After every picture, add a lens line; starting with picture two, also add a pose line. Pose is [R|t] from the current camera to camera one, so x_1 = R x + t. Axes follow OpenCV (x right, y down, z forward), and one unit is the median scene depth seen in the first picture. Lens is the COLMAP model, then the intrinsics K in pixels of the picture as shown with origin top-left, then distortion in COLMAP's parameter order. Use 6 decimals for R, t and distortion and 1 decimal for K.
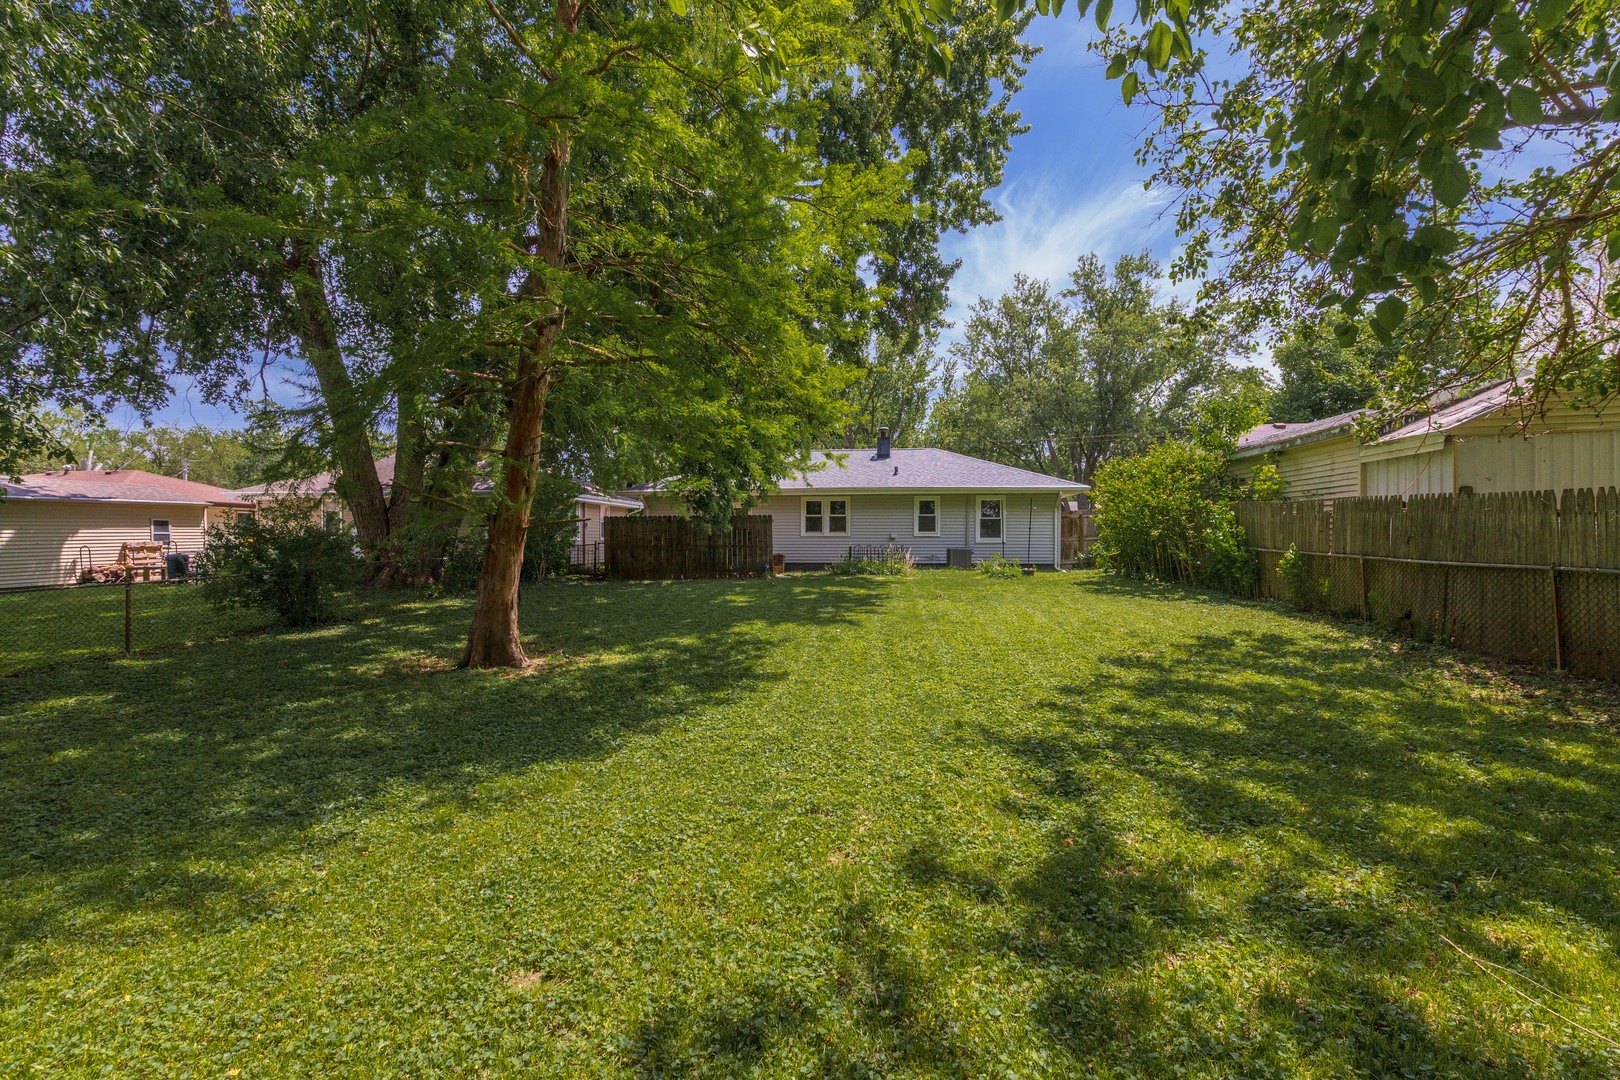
lens RADIAL K [[698.7, 0, 811.4], [0, 698.7, 545.7], [0, 0, 1]] dist [0.005299, -0.000399]
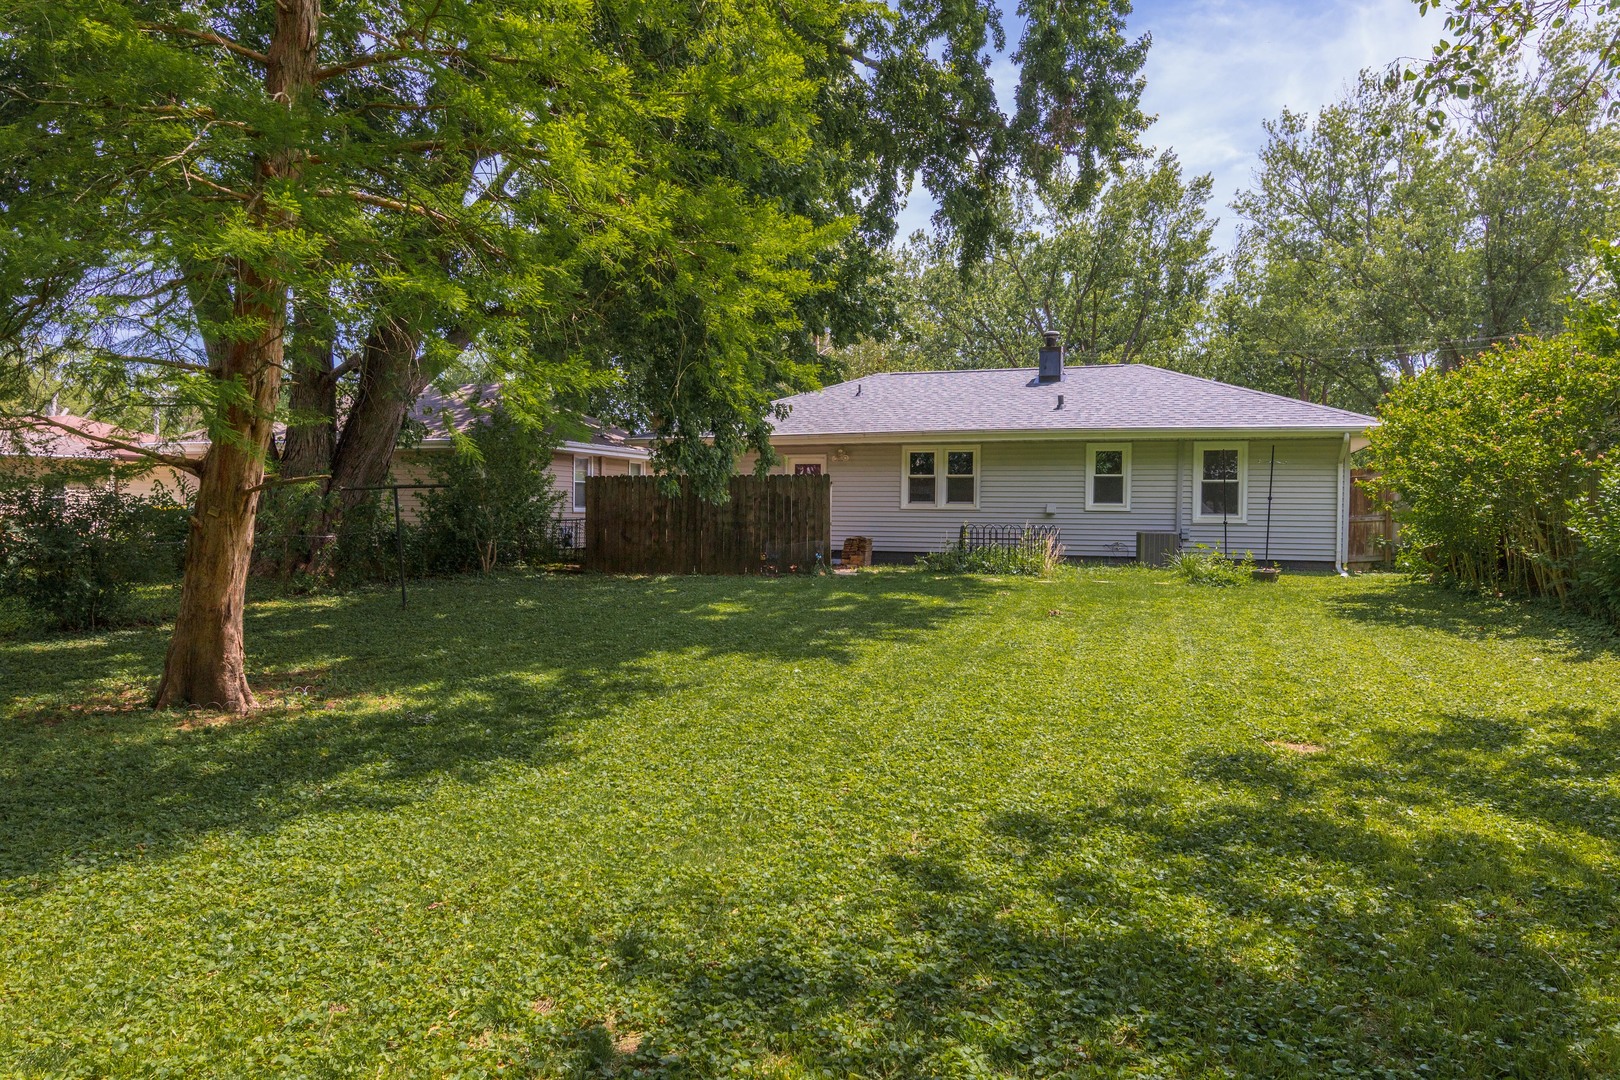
lens RADIAL K [[1041.4, 0, 809.3], [0, 1041.4, 534.5], [0, 0, 1]] dist [0.008072, 0.002611]
pose [[0.976373, 0.013843, -0.215646, 0.111671], [-0.011500, 0.999860, 0.012117, -0.001101], [0.215784, -0.009351, 0.976396, 0.075722]]
